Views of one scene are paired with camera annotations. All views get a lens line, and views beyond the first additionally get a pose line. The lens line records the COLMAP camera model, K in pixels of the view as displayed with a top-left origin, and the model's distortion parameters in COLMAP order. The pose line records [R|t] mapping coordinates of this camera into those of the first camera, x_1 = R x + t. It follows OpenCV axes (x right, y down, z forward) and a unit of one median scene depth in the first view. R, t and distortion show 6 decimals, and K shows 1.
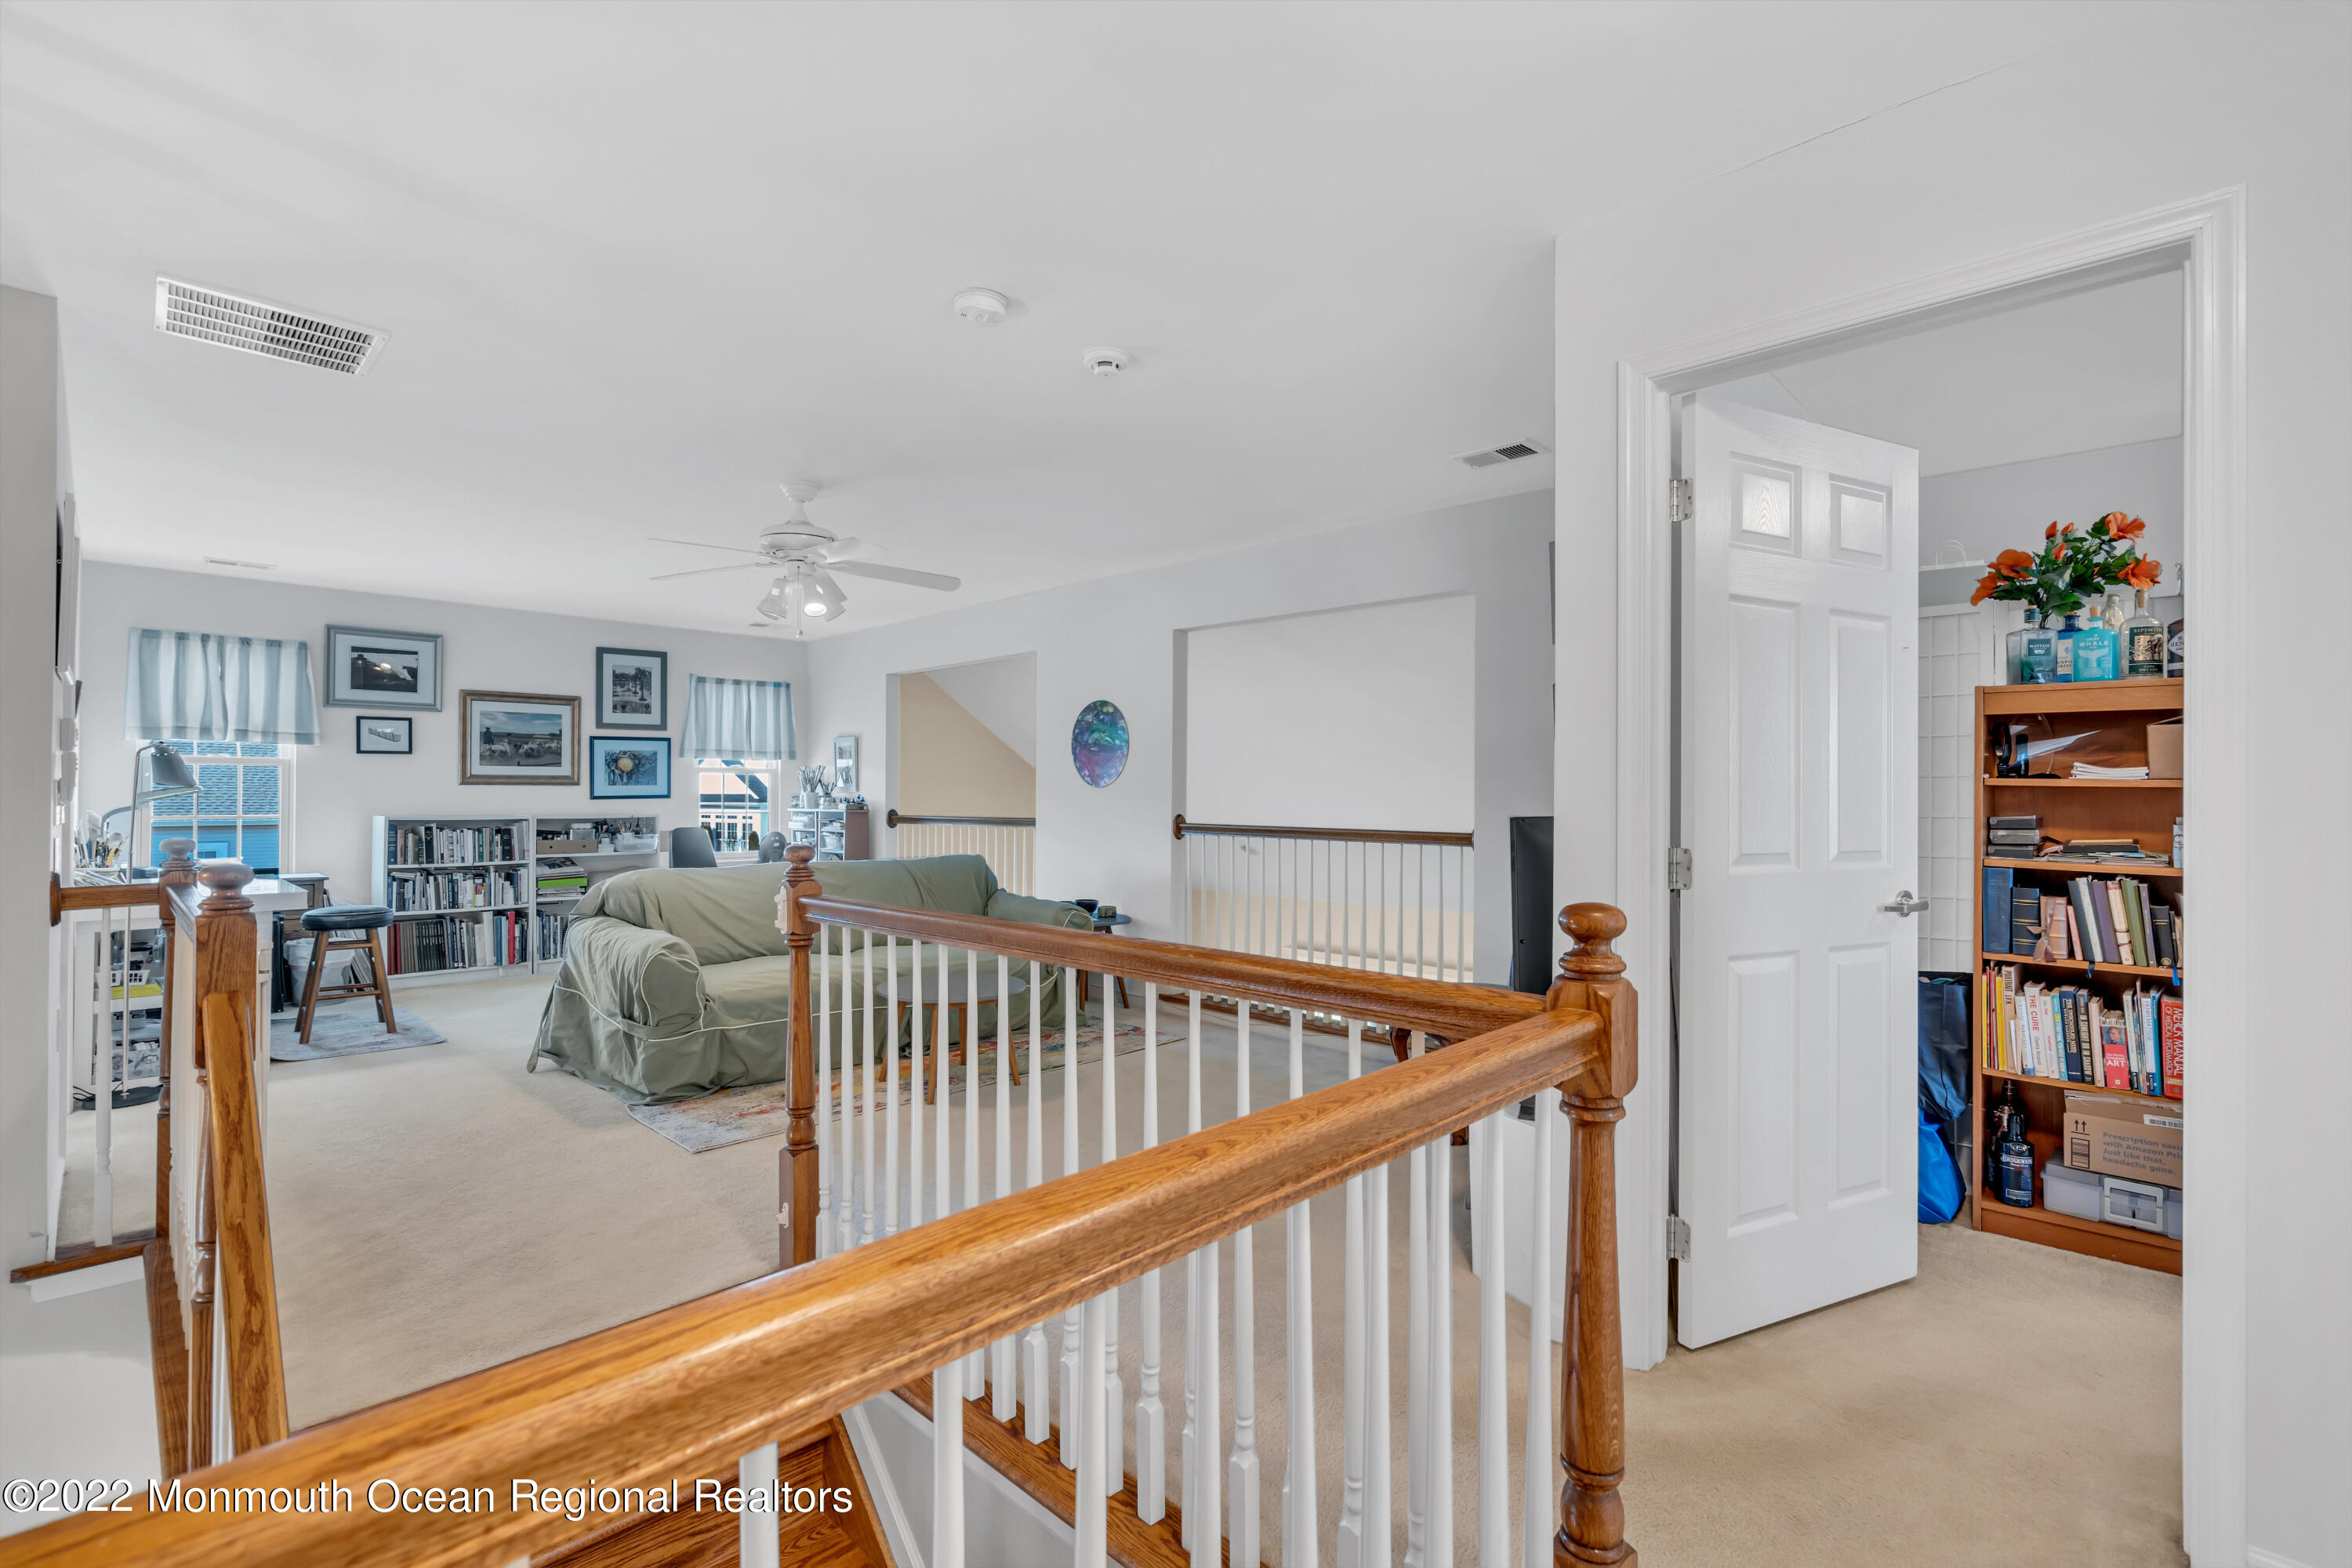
lens RADIAL K [[1063.1, 0, 1181.0], [0, 1063.1, 787.4], [0, 0, 1]] dist [-0.001702, 0.000038]
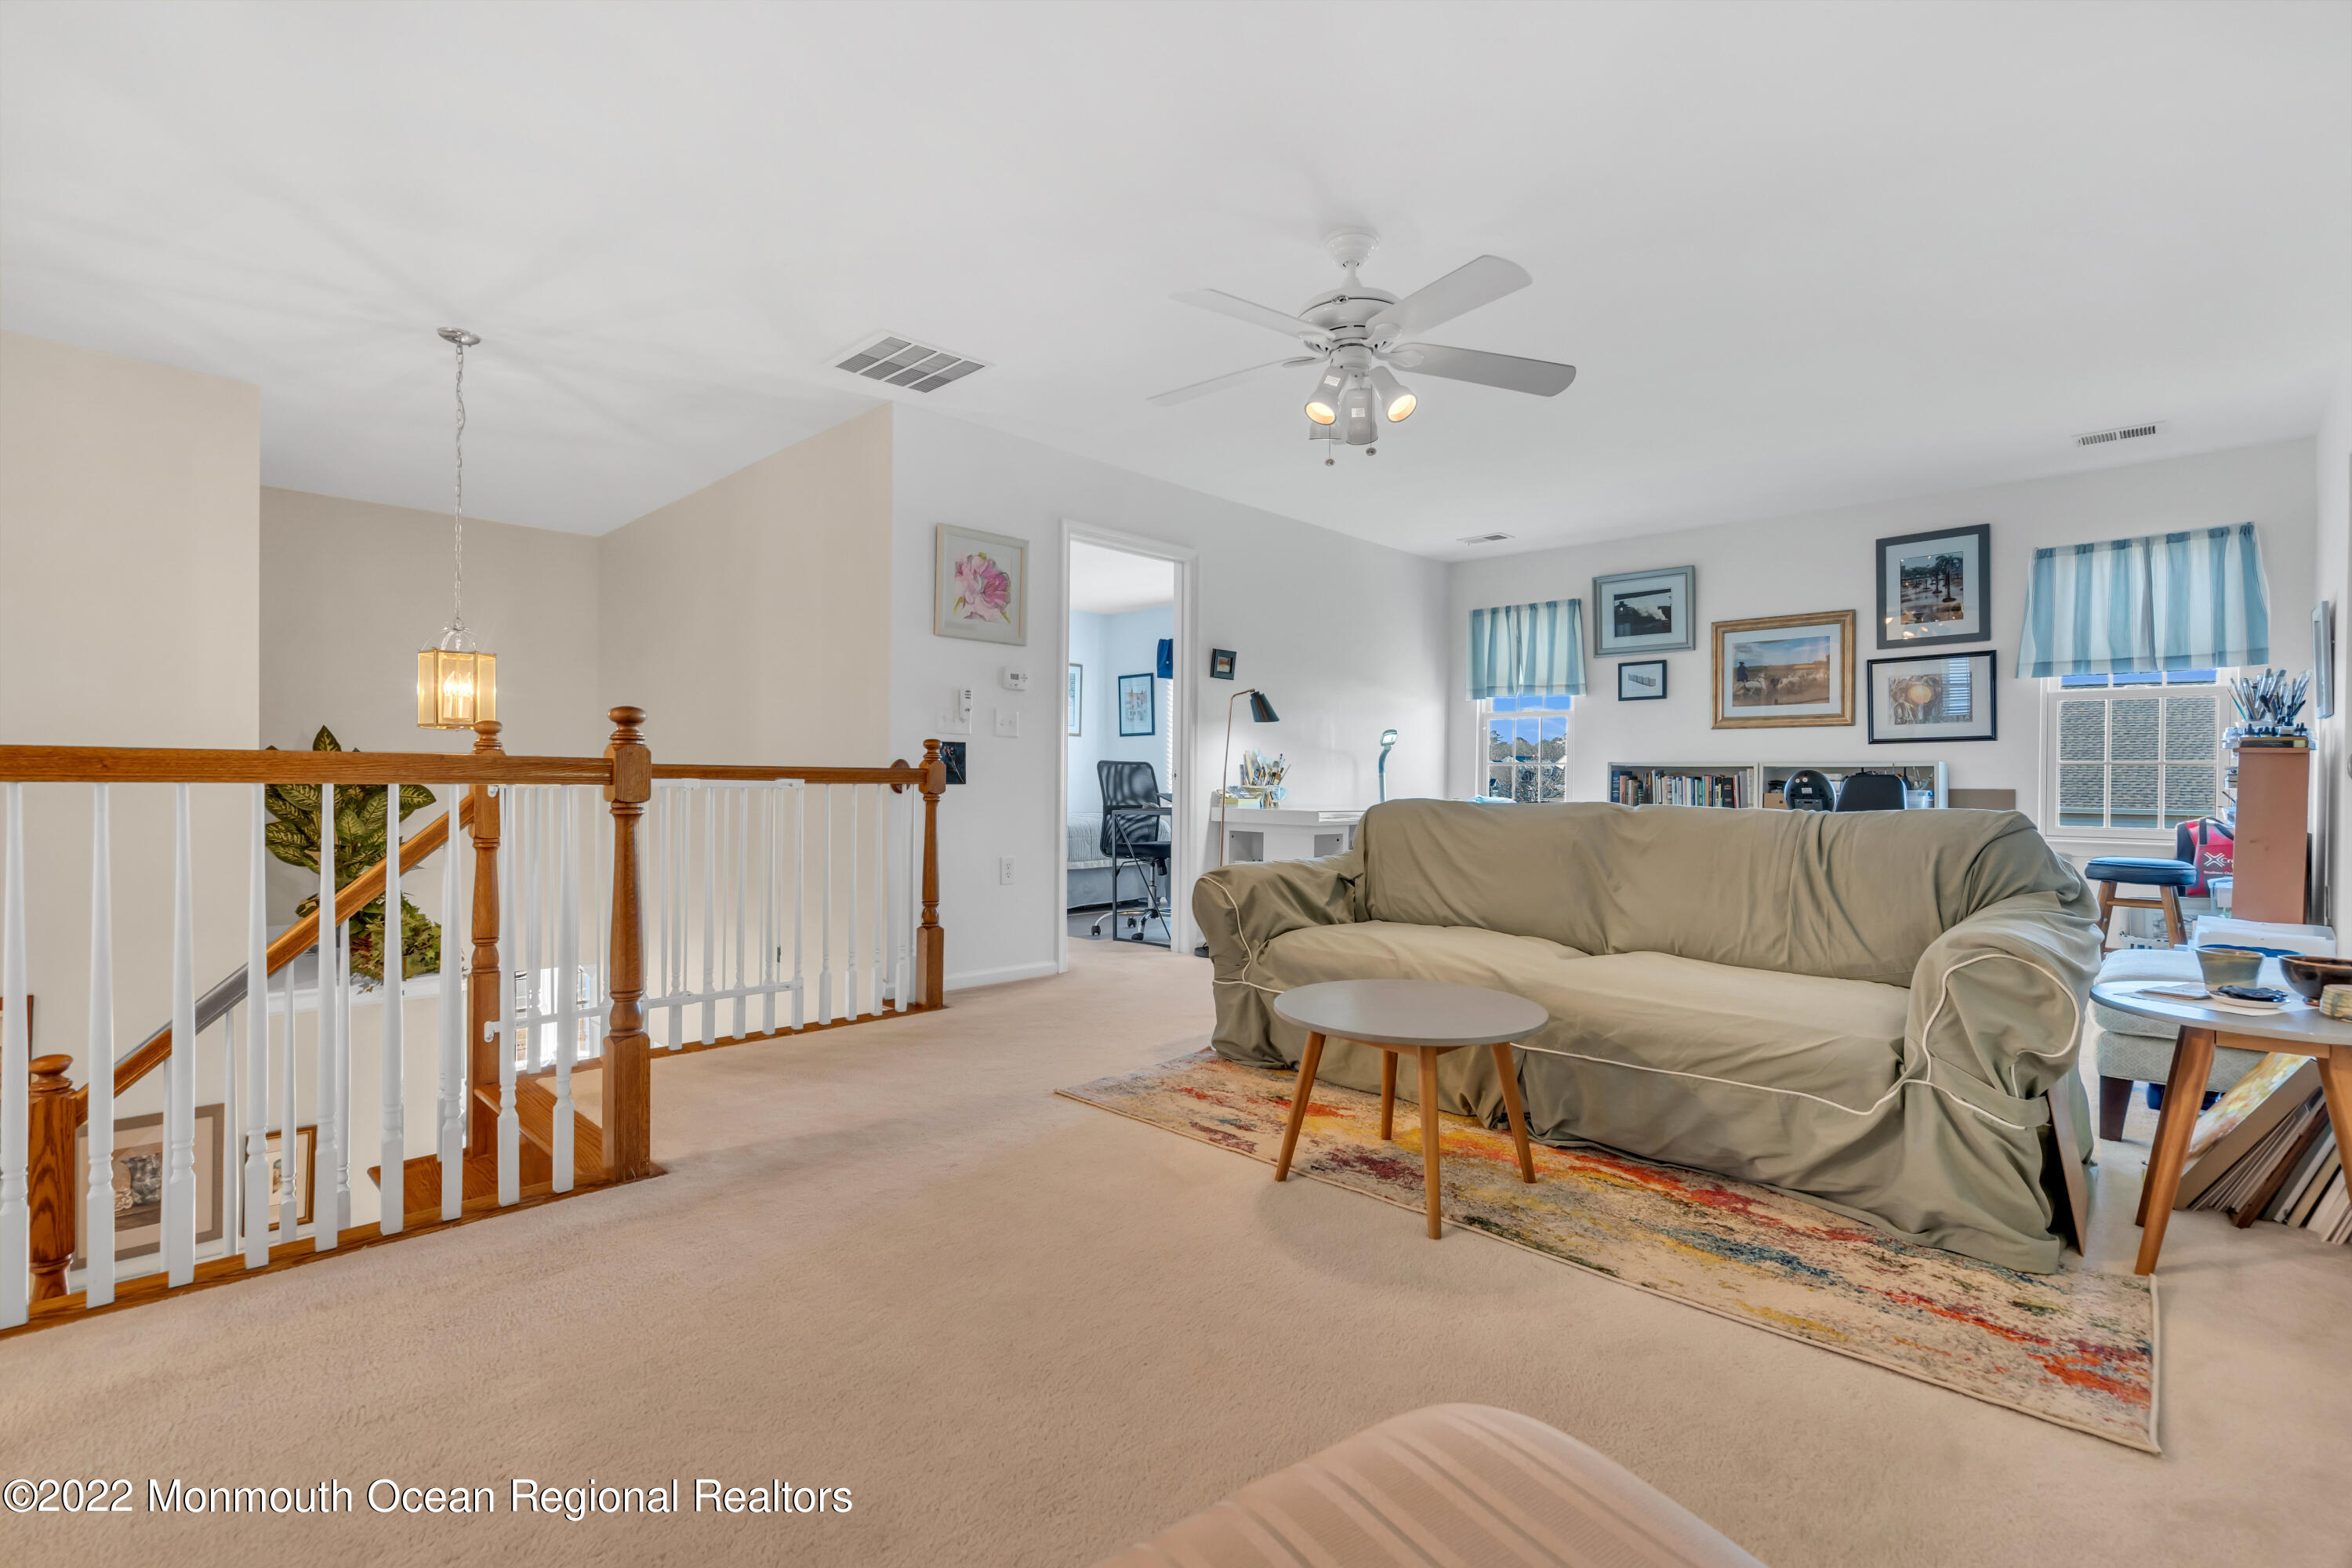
lens RADIAL K [[1063.1, 0, 1189.7], [0, 1063.1, 776.5], [0, 0, 1]] dist [-0.001702, 0.000038]
pose [[0.005189, -0.005804, -0.999970, 0.229646], [-0.004031, 0.999975, -0.005825, 0.047821], [0.999978, 0.004061, 0.005166, 0.600490]]
